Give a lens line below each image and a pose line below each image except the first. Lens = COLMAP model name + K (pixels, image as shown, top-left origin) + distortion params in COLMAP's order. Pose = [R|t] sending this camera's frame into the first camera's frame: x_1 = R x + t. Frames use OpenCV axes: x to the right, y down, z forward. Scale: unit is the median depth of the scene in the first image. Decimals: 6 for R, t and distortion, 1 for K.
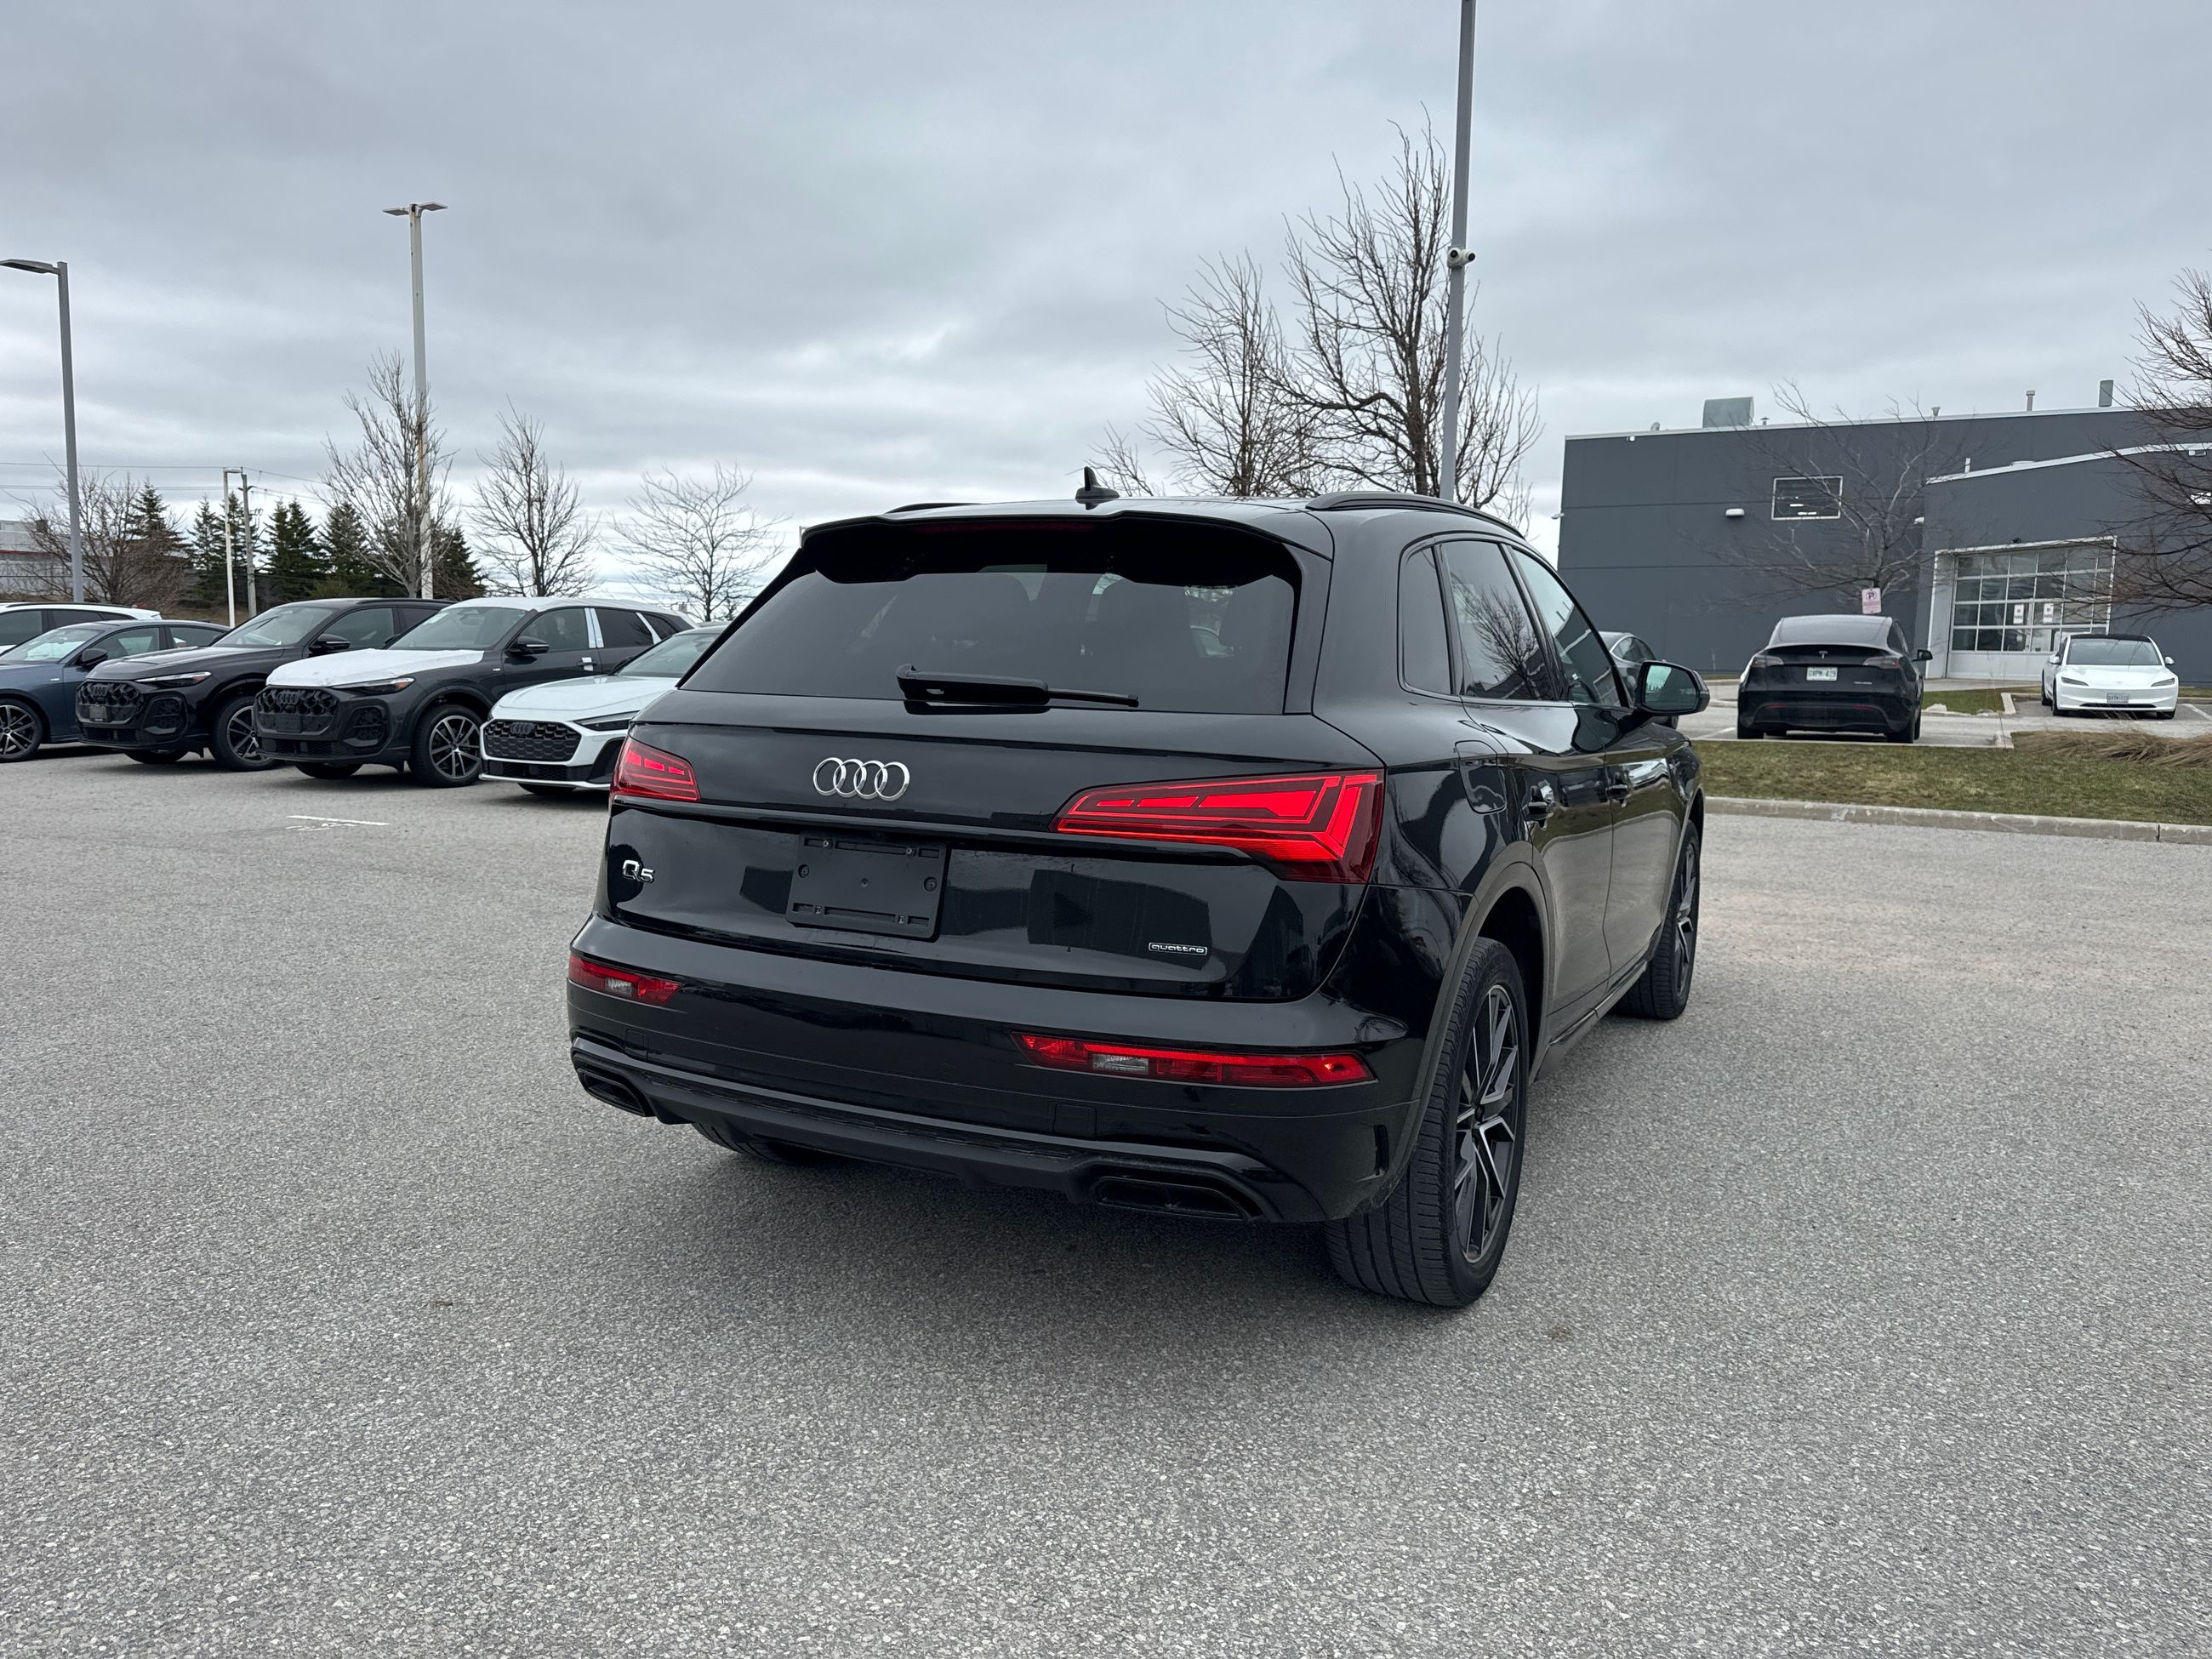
lens RADIAL K [[1565.6, 0, 1102.2], [0, 1565.6, 822.8], [0, 0, 1]] dist [0.065316, -0.089369]
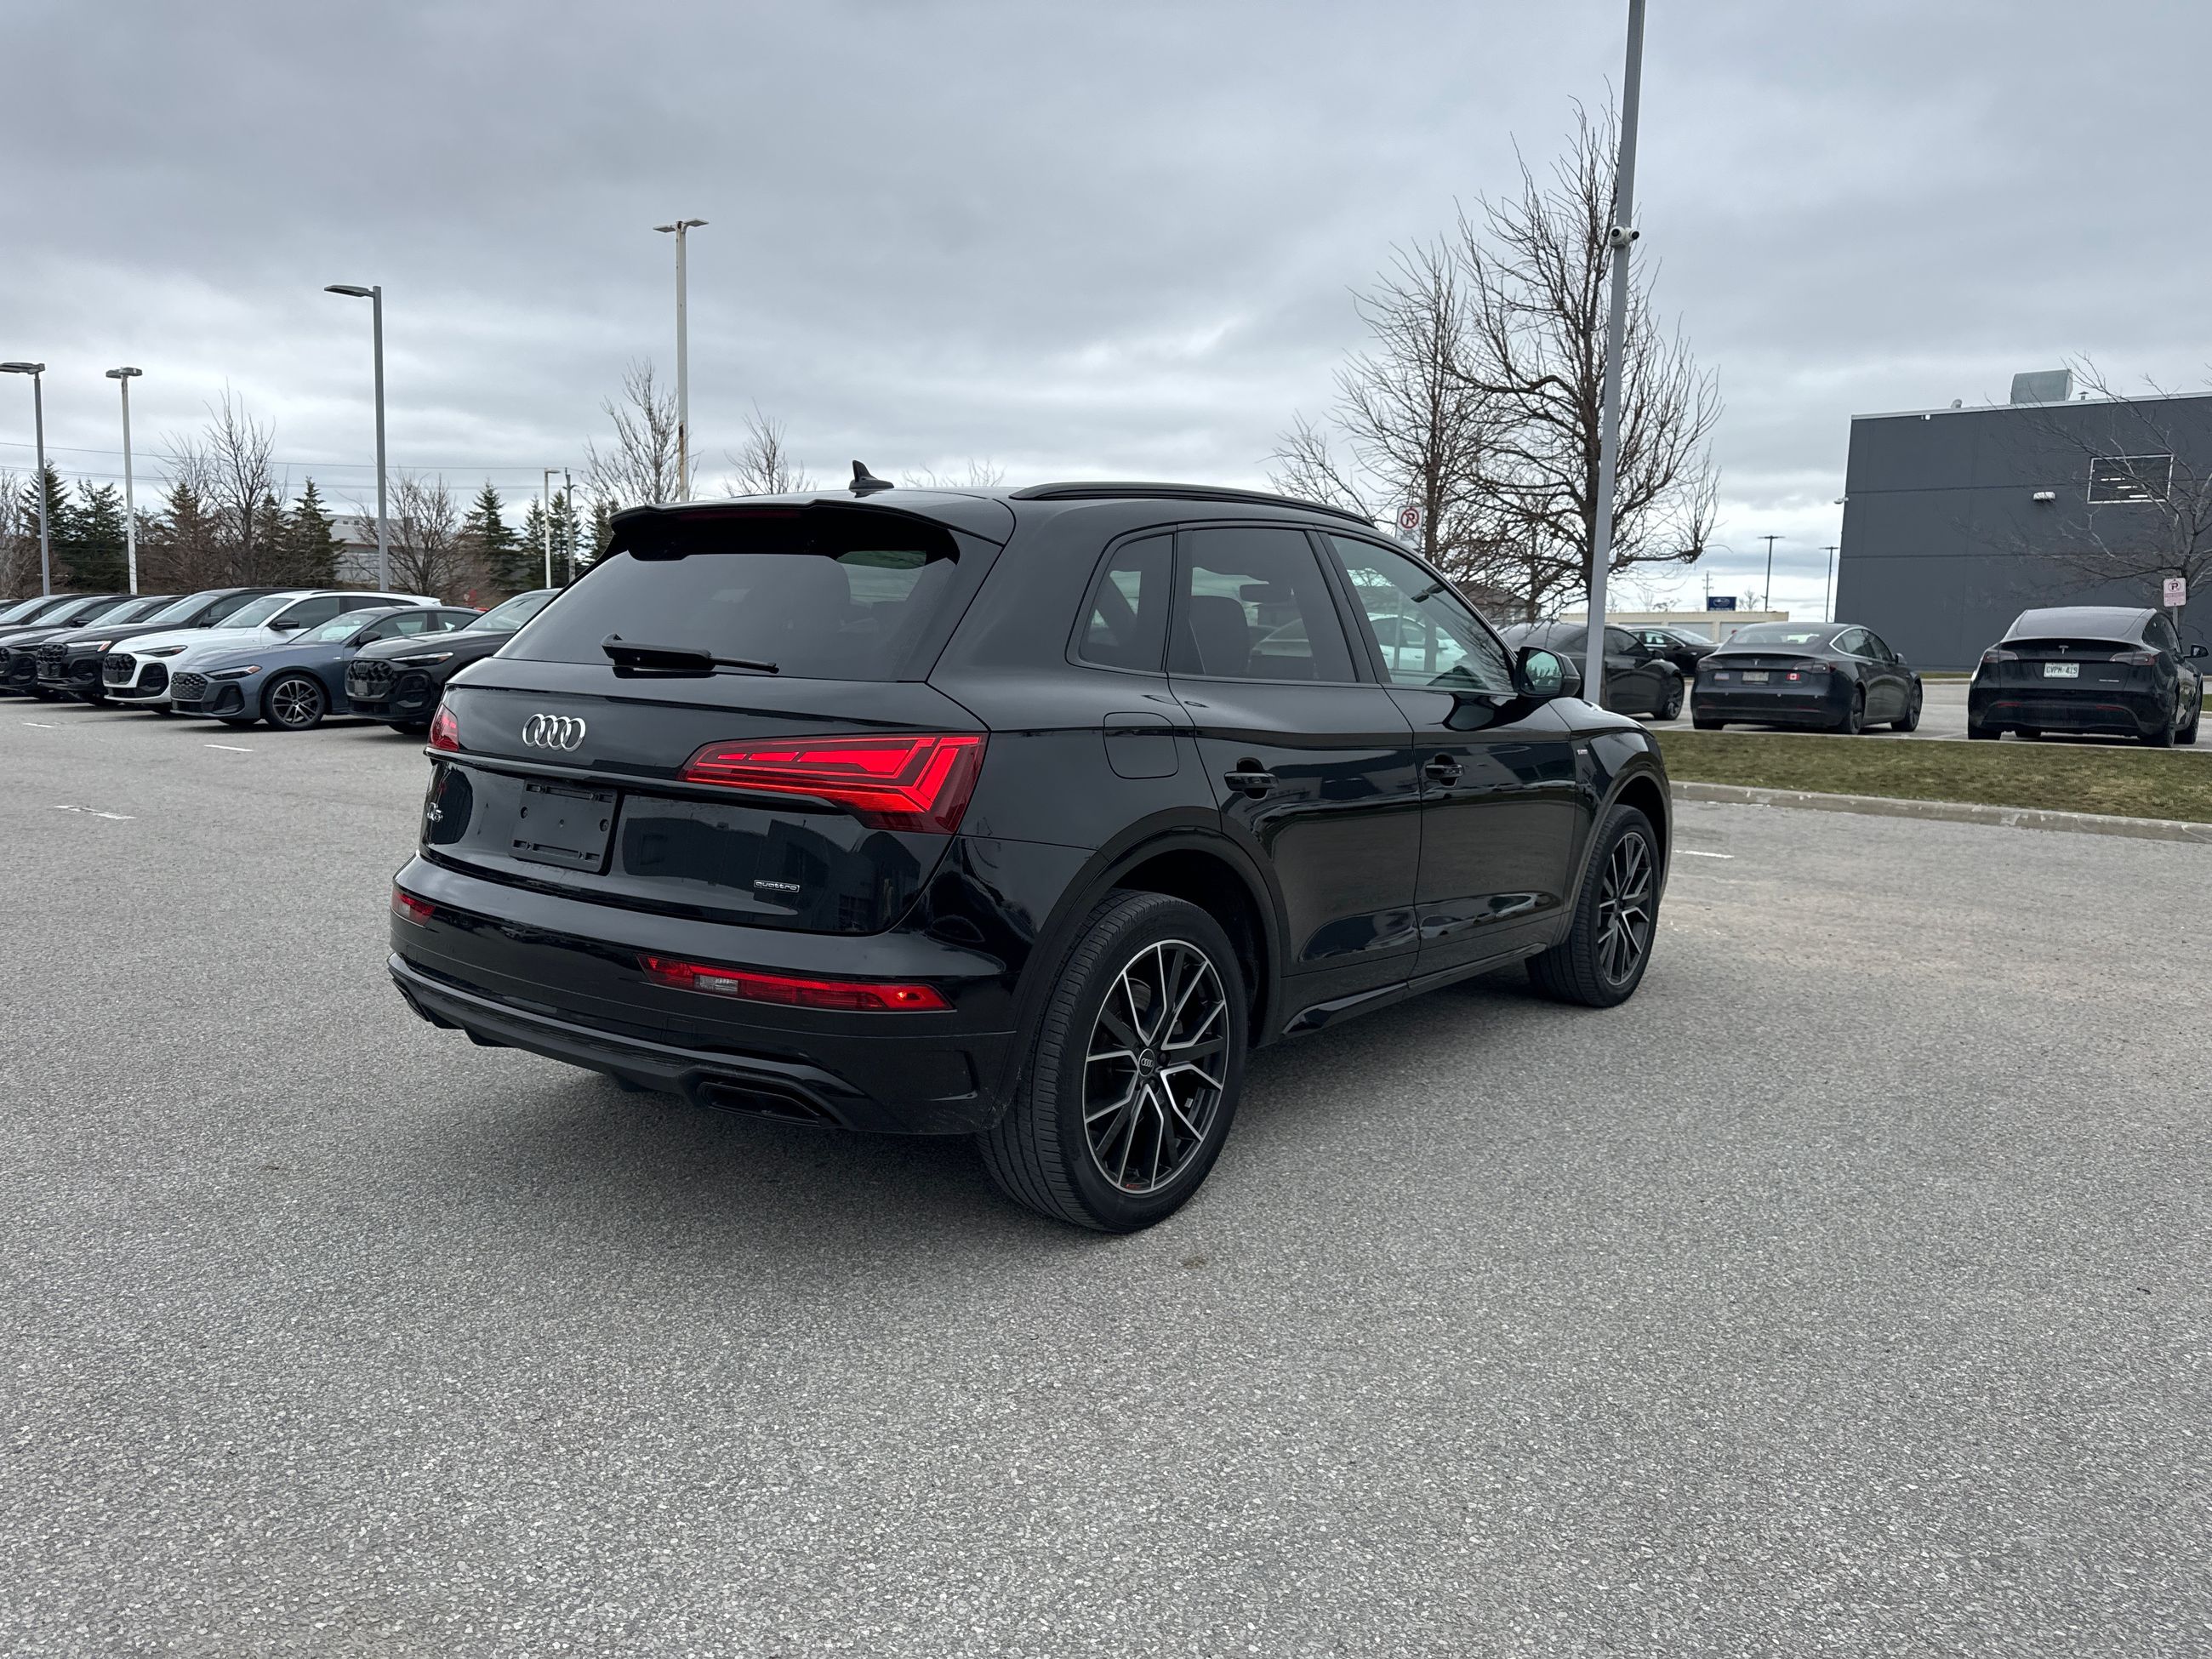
lens RADIAL K [[1569.5, 0, 1091.5], [0, 1569.5, 819.9], [0, 0, 1]] dist [0.043900, -0.055015]
pose [[0.983269, 0.027977, -0.179999, 0.099297], [-0.027286, 0.999608, 0.006316, 0.004050], [0.180105, -0.001299, 0.983647, -0.016055]]
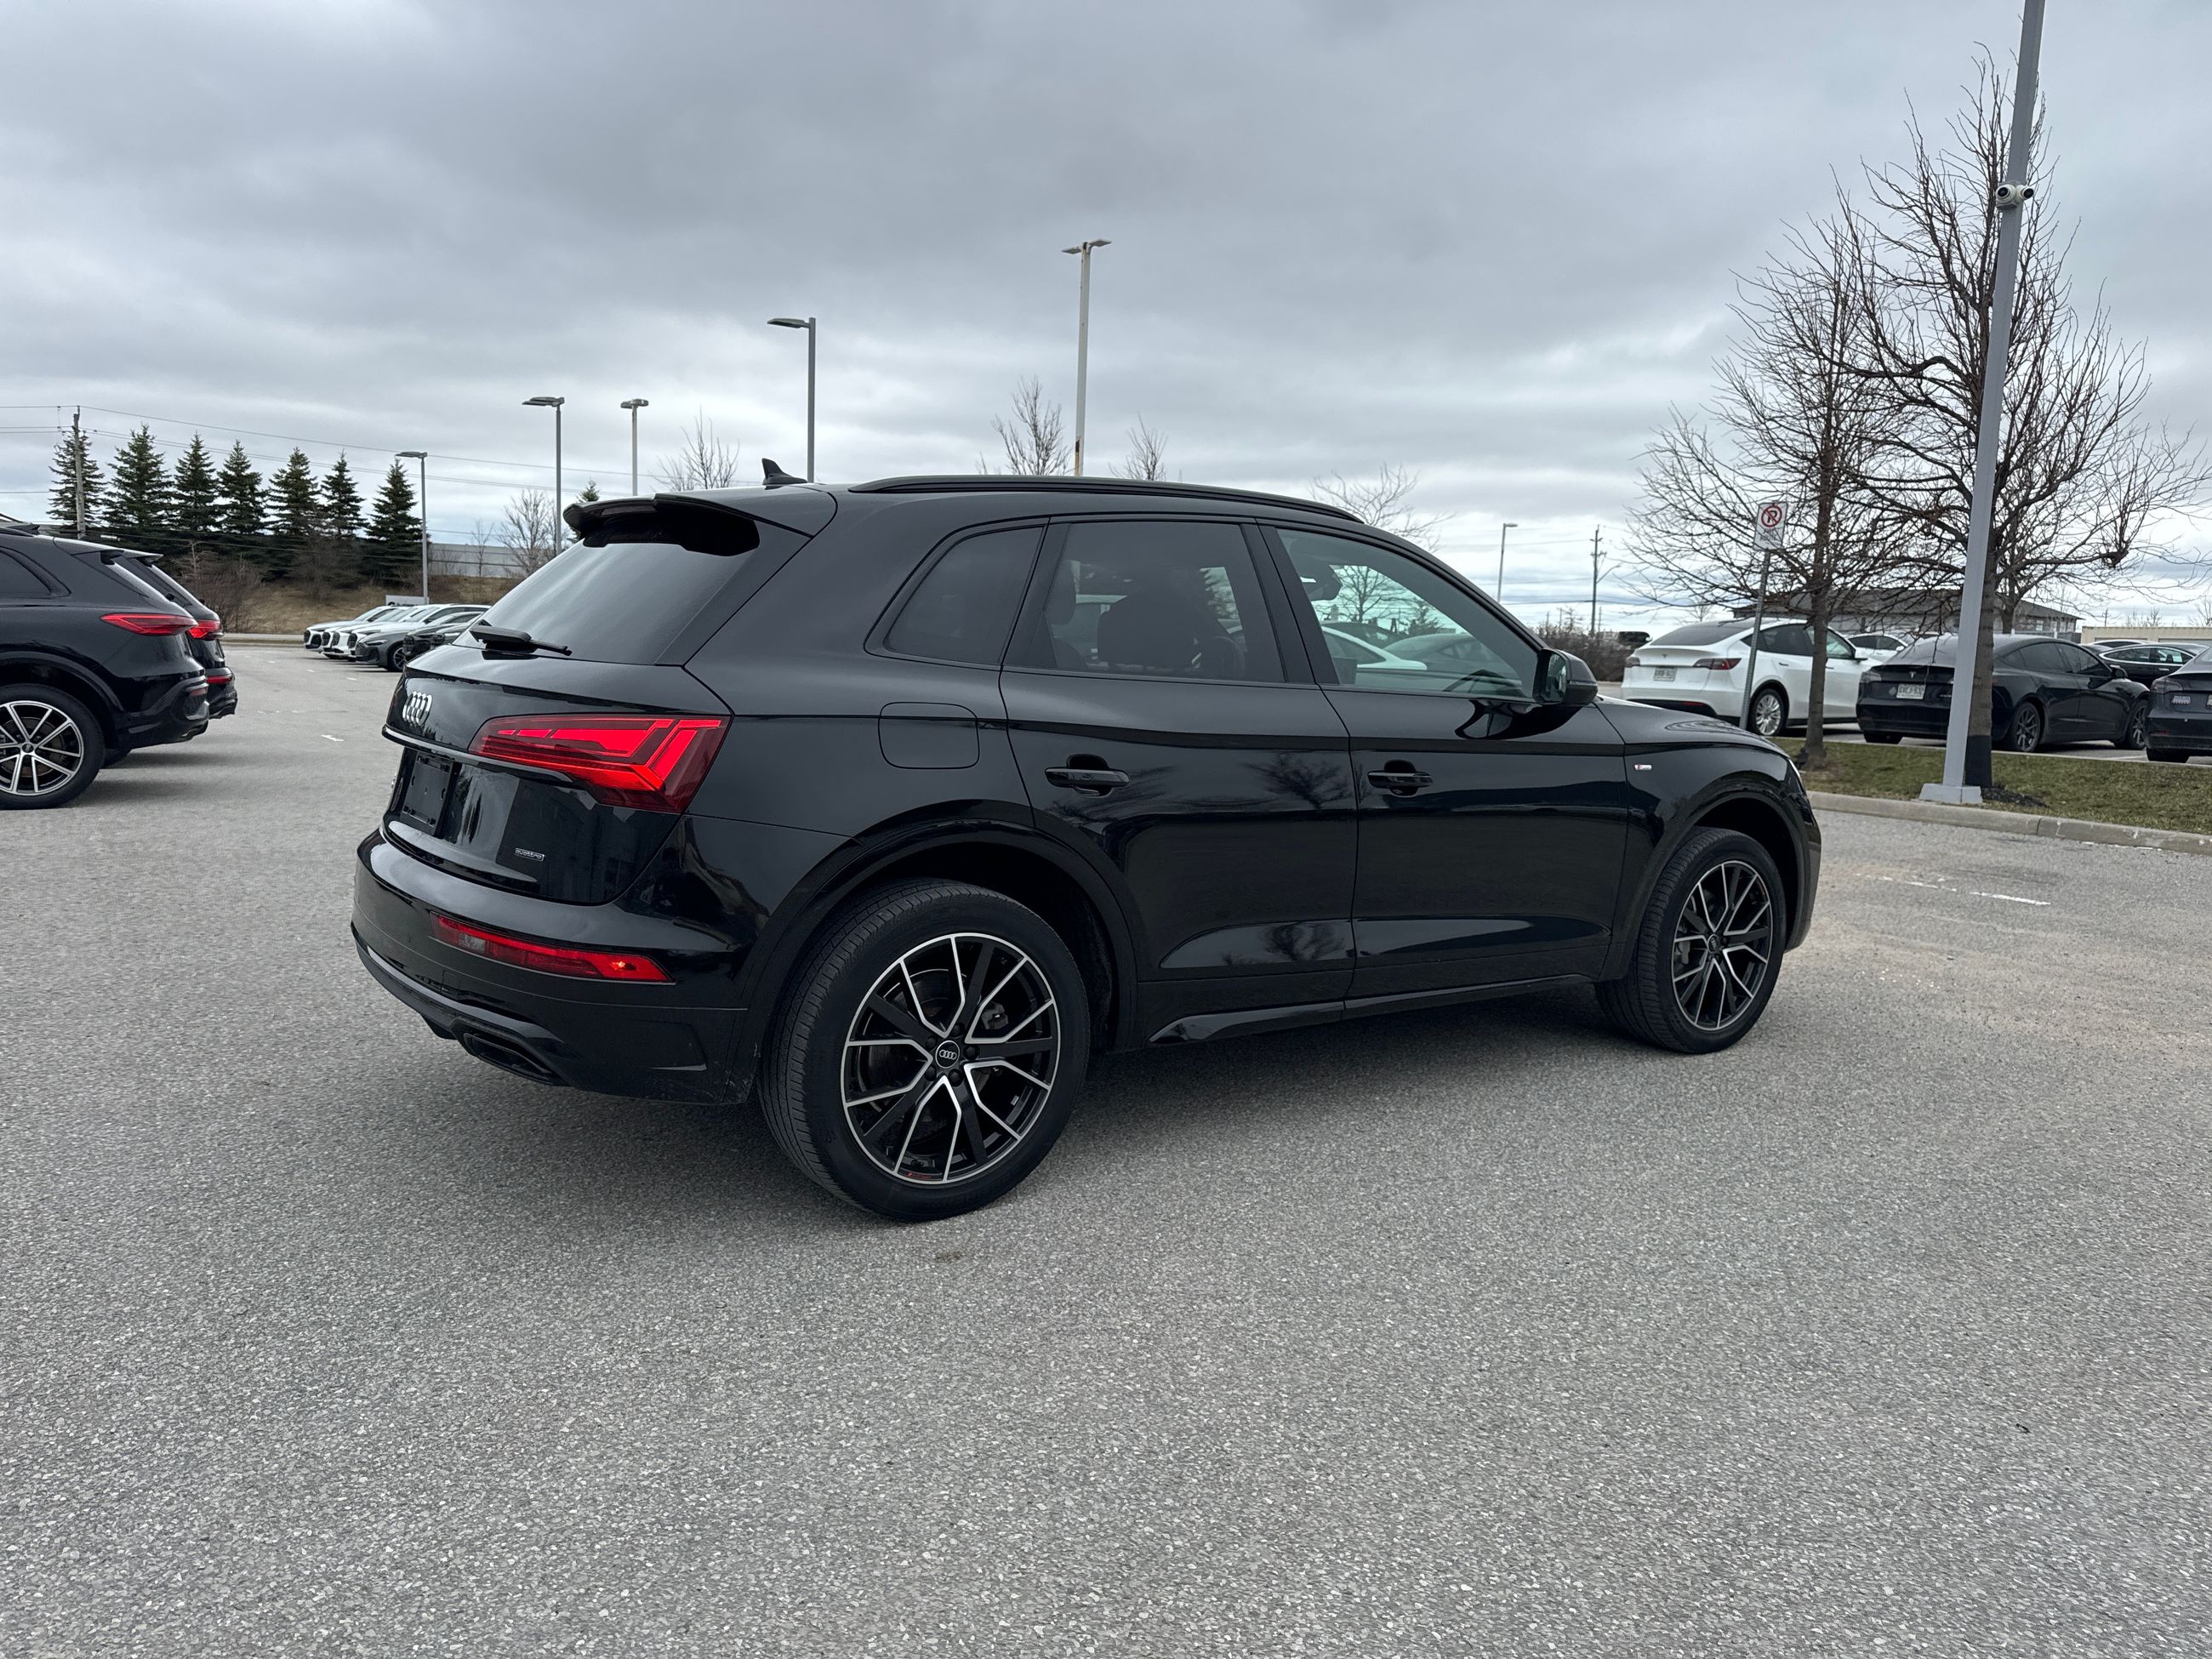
lens RADIAL K [[1569.5, 0, 1091.5], [0, 1569.5, 819.9], [0, 0, 1]] dist [0.043900, -0.055015]
pose [[0.893468, 0.068749, -0.443833, 0.202972], [-0.069443, 0.997477, 0.014713, 0.001237], [0.443725, 0.017675, 0.895988, 0.020349]]
